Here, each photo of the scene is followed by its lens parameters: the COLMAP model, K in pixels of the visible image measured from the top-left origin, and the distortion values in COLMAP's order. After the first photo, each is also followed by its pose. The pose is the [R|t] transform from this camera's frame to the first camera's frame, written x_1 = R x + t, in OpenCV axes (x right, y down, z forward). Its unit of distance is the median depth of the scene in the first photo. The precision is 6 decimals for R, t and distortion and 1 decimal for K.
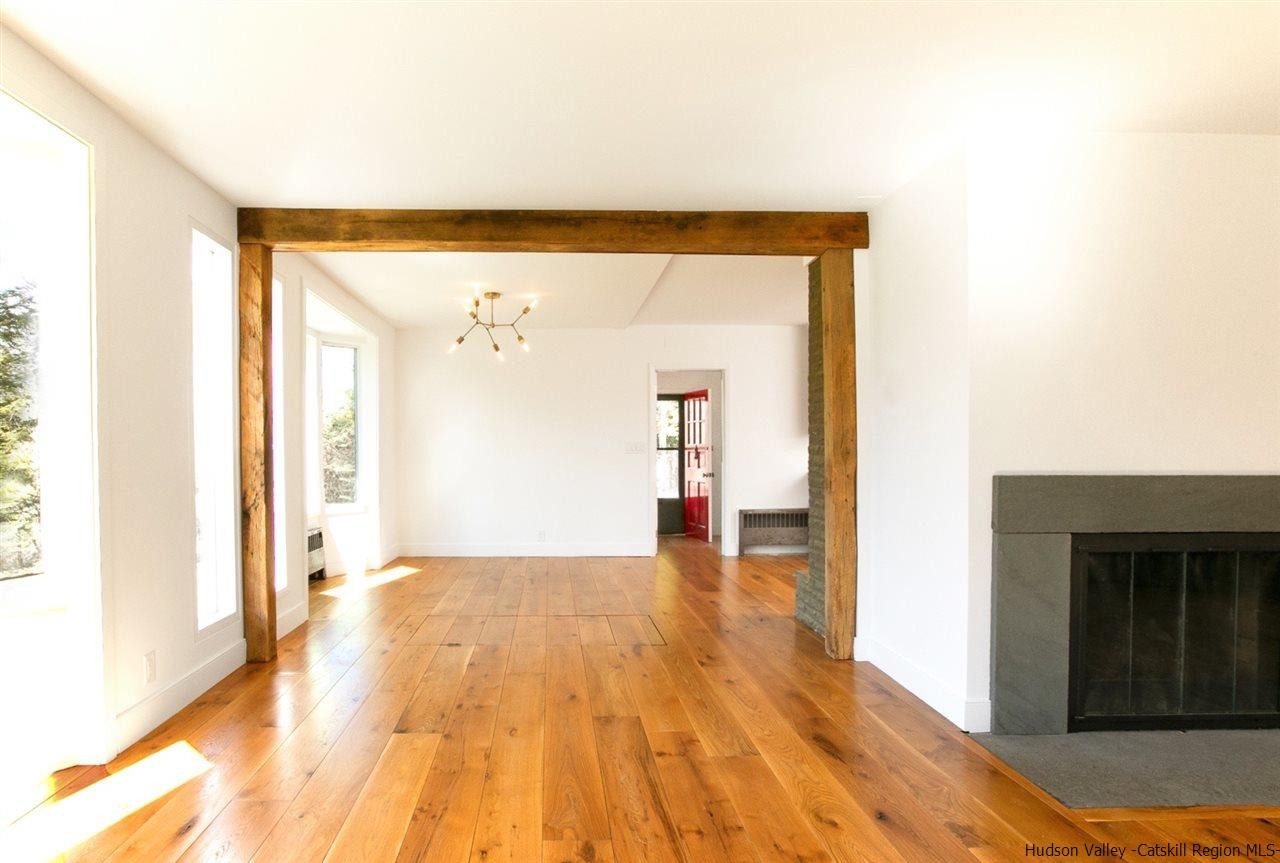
lens RADIAL K [[647.7, 0, 640.1], [0, 647.7, 459.0], [0, 0, 1]] dist [-0.065155, 0.020072]
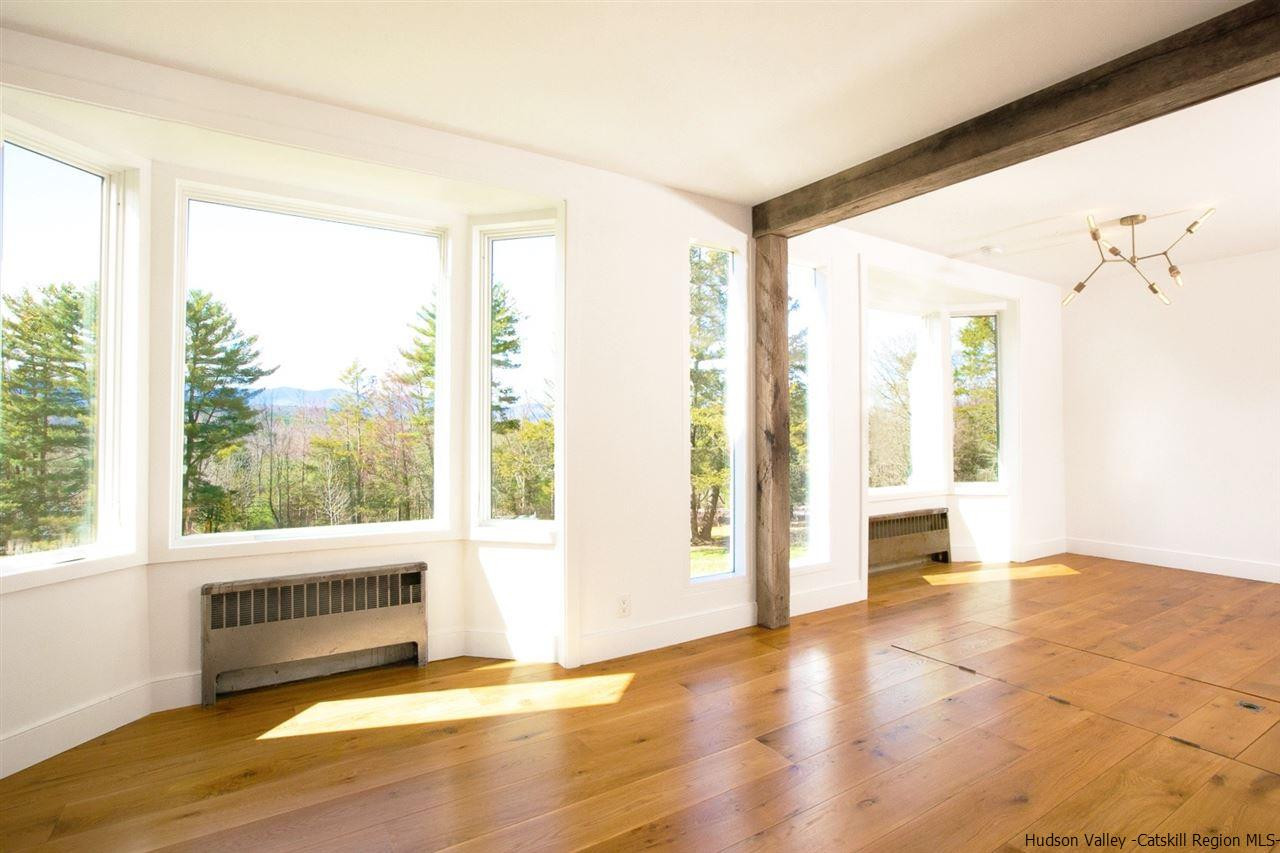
lens RADIAL K [[642.5, 0, 637.9], [0, 642.5, 416.7], [0, 0, 1]] dist [-0.024314, 0.009674]
pose [[0.505836, -0.013686, -0.862521, 0.211577], [-0.012137, 0.999662, -0.022979, -0.003959], [0.862544, 0.022092, 0.505499, 0.256859]]
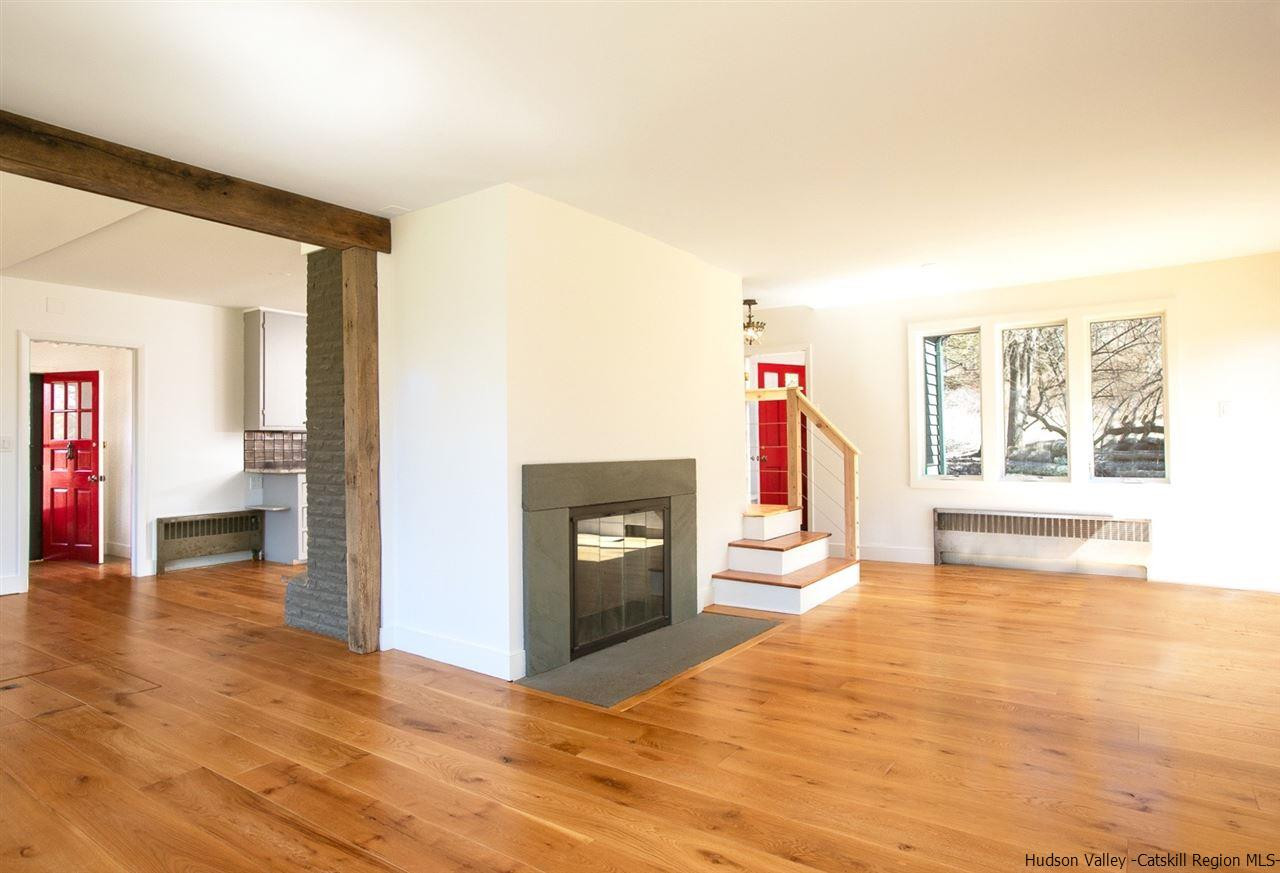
lens RADIAL K [[639.8, 0, 637.5], [0, 639.8, 430.7], [0, 0, 1]] dist [-0.060784, 0.018717]
pose [[0.635069, 0.010690, 0.772381, -0.199894], [0.018684, 0.999399, -0.029195, 0.000295], [-0.772229, 0.032972, 0.634488, 0.034416]]
